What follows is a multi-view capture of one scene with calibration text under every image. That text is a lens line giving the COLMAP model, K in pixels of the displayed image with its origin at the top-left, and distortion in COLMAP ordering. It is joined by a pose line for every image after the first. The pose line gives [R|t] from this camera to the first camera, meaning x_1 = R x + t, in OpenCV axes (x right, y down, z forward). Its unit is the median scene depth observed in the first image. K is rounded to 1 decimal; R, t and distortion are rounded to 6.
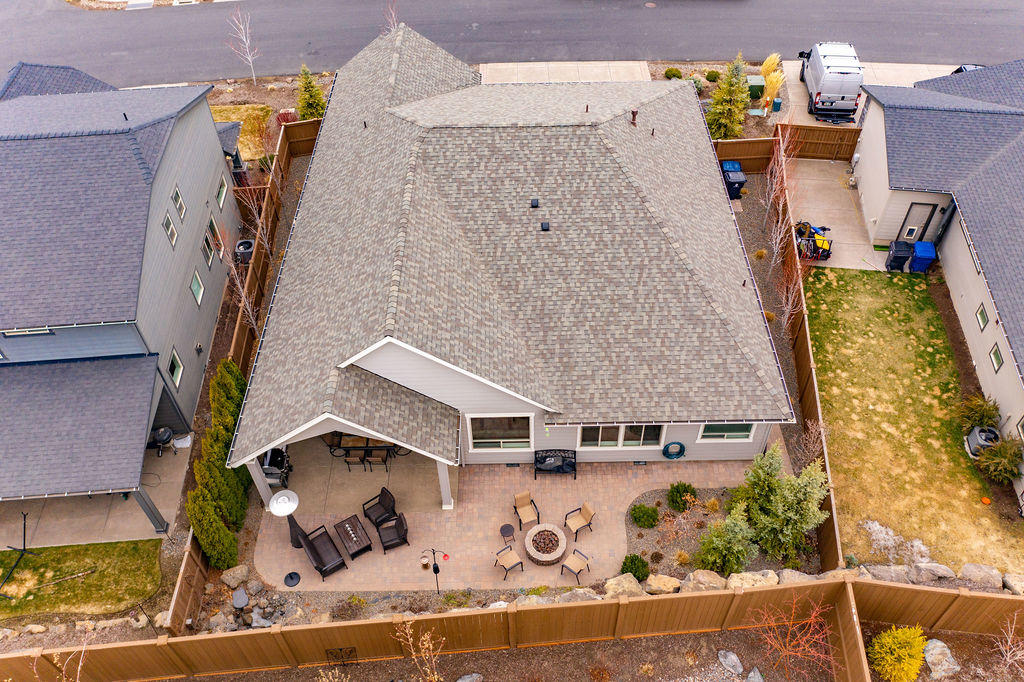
lens RADIAL K [[814.0, 0, 511.9], [0, 814.0, 338.8], [0, 0, 1]] dist [-0.008912, -0.007105]
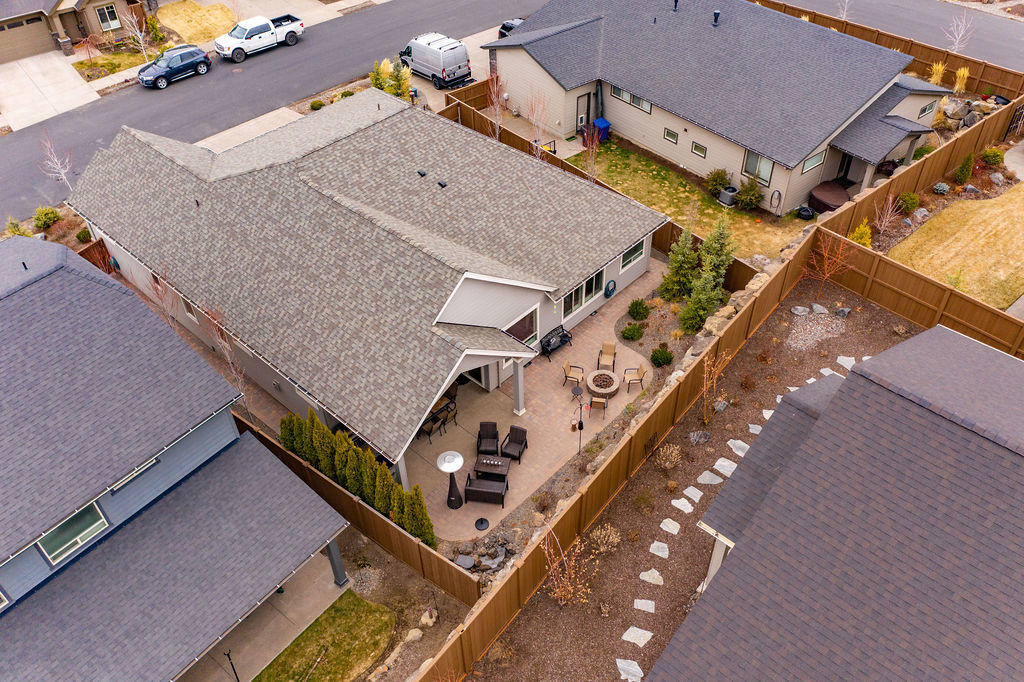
lens RADIAL K [[814.0, 0, 516.0], [0, 814.0, 341.5], [0, 0, 1]] dist [-0.008912, -0.007105]
pose [[0.681889, -0.487973, 0.544894, -0.668028], [0.540963, 0.837842, 0.073349, 0.029135], [-0.492327, 0.244752, 0.835291, -0.007733]]
